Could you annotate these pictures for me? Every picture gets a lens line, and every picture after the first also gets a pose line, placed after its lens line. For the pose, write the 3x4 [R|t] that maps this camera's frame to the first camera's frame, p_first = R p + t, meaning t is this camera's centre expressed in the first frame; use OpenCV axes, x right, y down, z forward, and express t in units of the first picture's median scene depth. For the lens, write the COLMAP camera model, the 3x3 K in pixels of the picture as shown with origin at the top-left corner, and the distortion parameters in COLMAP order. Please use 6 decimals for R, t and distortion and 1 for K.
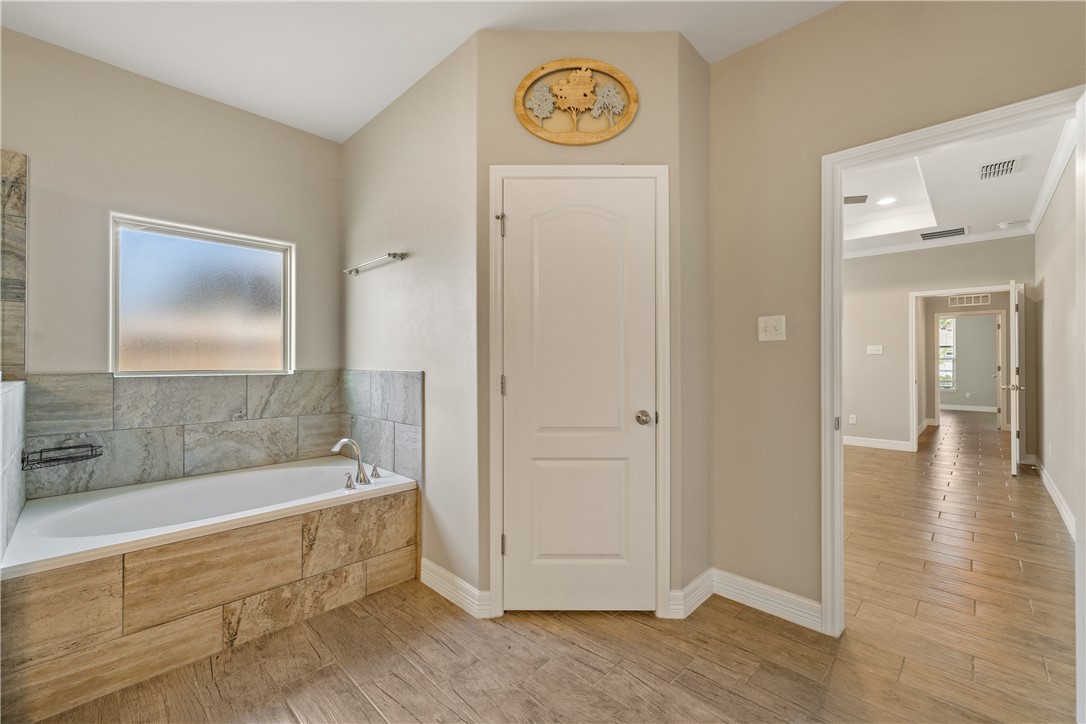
lens RADIAL K [[441.0, 0, 552.5], [0, 441.0, 360.5], [0, 0, 1]] dist [-0.002207, 0.000598]
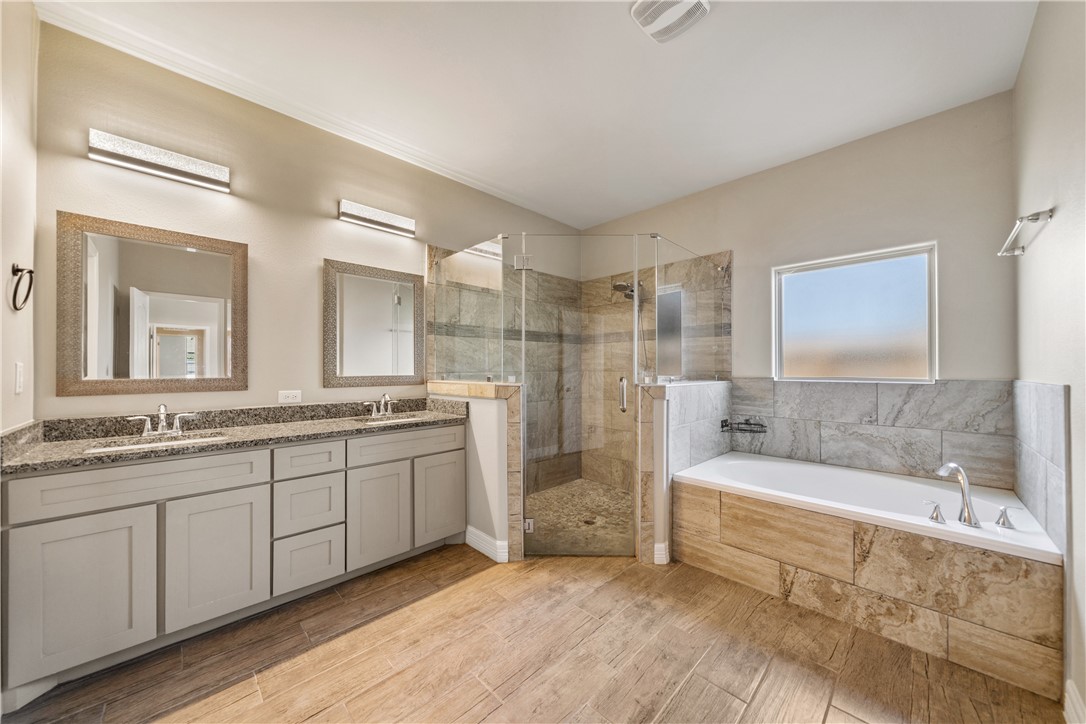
lens RADIAL K [[389.9, 0, 547.6], [0, 389.9, 365.3], [0, 0, 1]] dist [-0.000260, -0.000222]
pose [[-0.023703, -0.010277, -0.999666, 0.327811], [0.002457, 0.999944, -0.010338, -0.001220], [0.999716, -0.002701, -0.023676, 0.296439]]
